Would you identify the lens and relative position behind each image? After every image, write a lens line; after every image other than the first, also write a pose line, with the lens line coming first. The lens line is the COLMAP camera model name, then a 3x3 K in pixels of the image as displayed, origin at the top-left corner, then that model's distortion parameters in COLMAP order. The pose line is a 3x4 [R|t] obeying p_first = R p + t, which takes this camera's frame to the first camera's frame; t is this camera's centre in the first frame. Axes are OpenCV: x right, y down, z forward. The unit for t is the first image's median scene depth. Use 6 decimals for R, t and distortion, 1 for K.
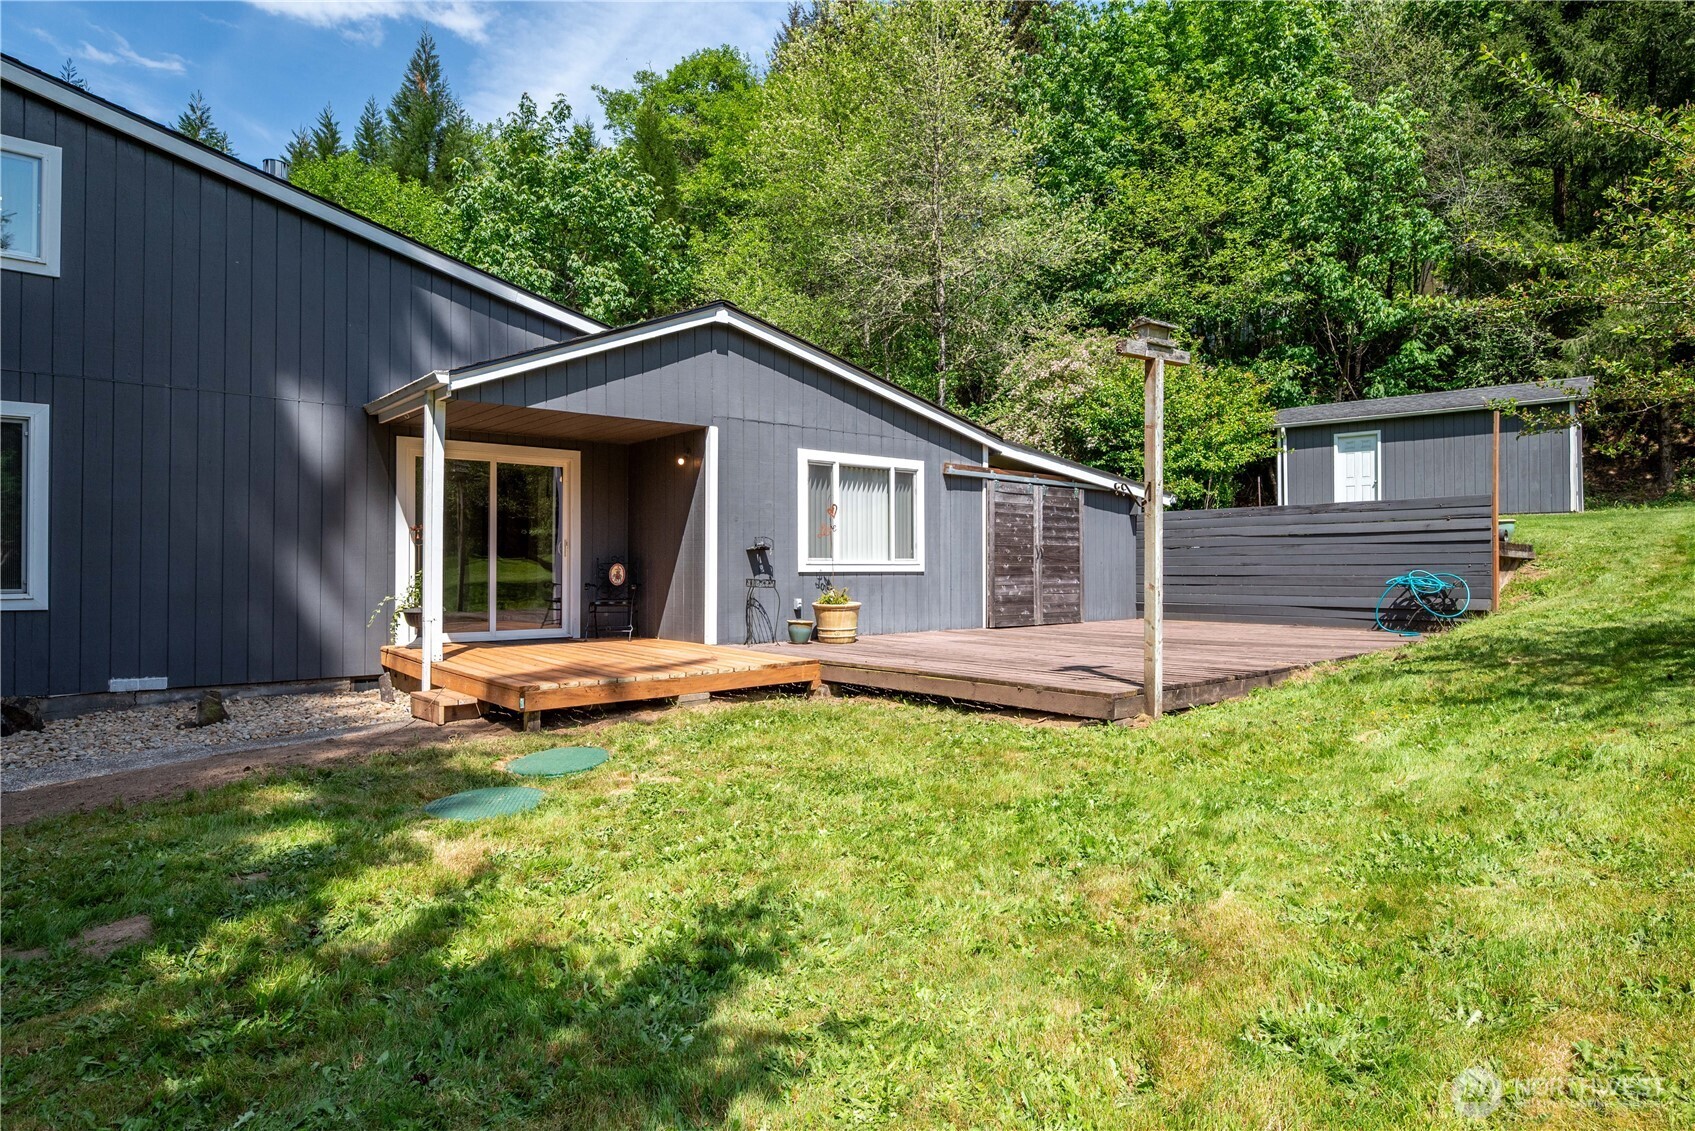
lens RADIAL K [[987.9, 0, 842.4], [0, 987.9, 565.8], [0, 0, 1]] dist [0.002764, -0.000268]
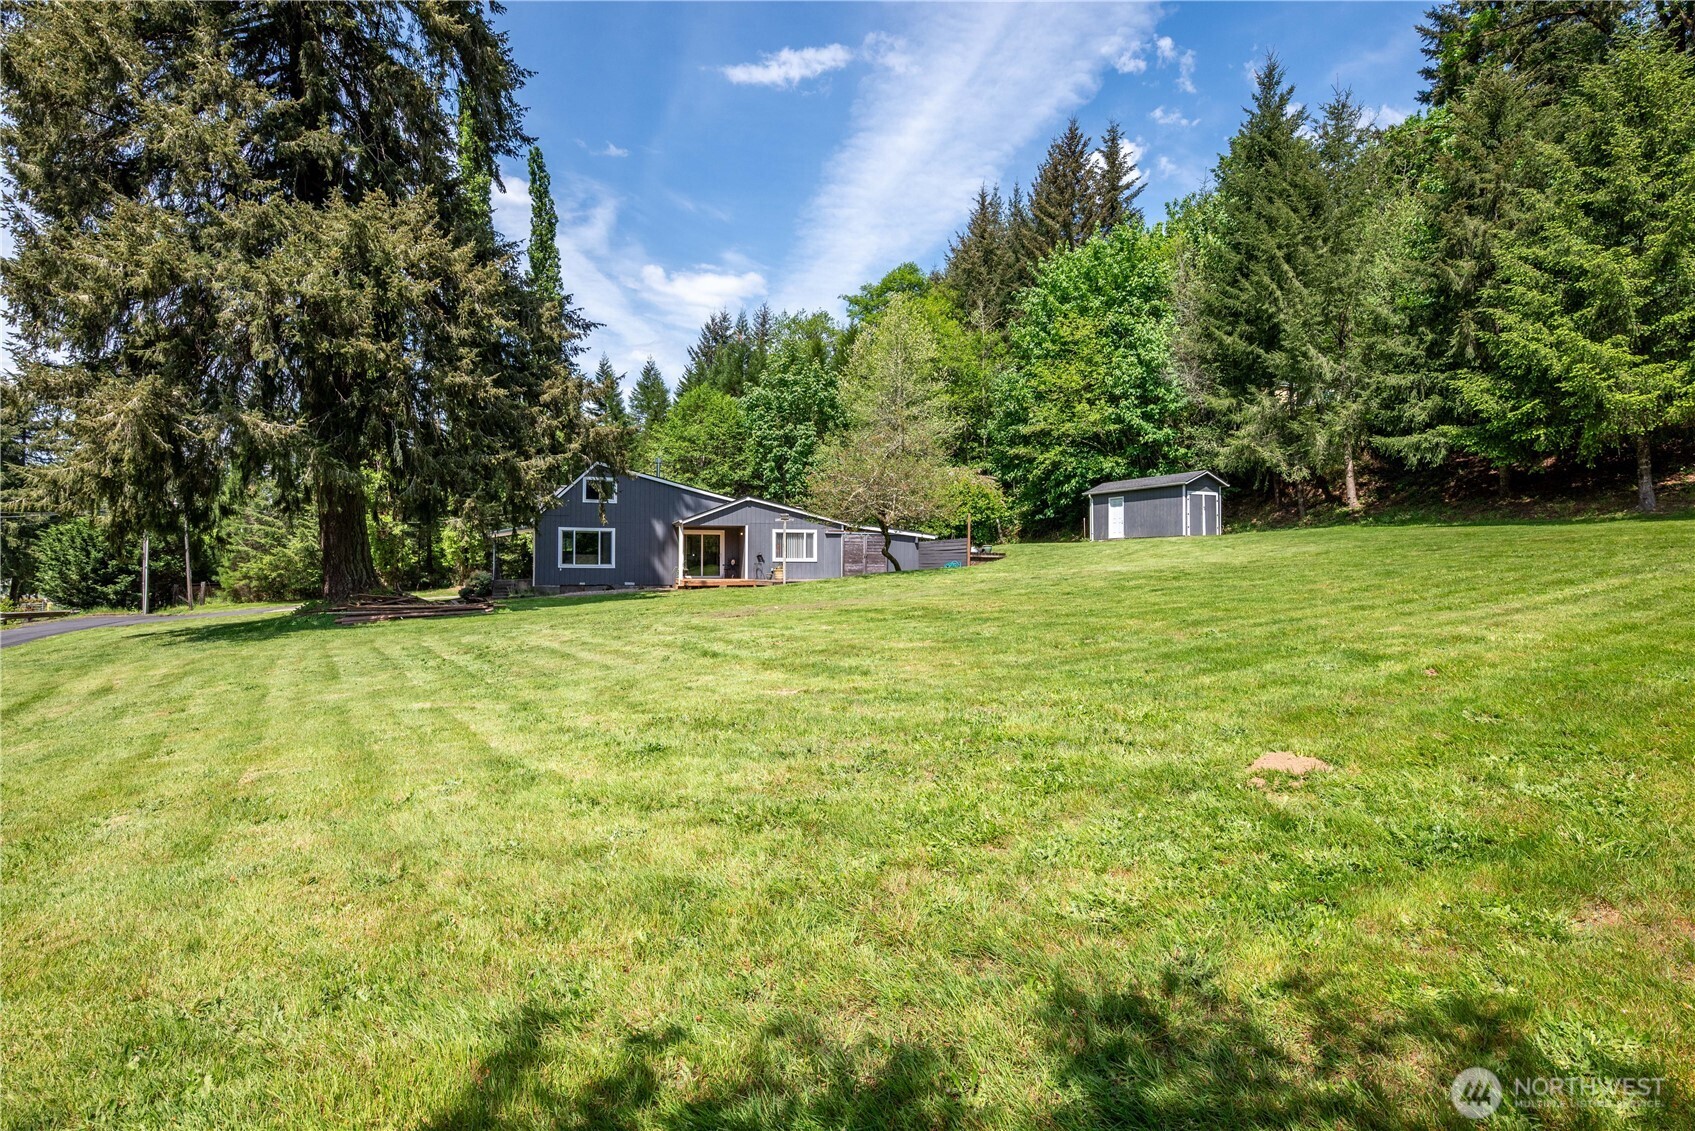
lens RADIAL K [[873.0, 0, 848.2], [0, 873.0, 565.8], [0, 0, 1]] dist [-0.000899, -0.000074]
pose [[0.932993, 0.003629, -0.359875, 1.394934], [-0.003123, 0.999993, 0.001986, 0.014204], [0.359880, -0.000729, 0.932998, -1.972590]]
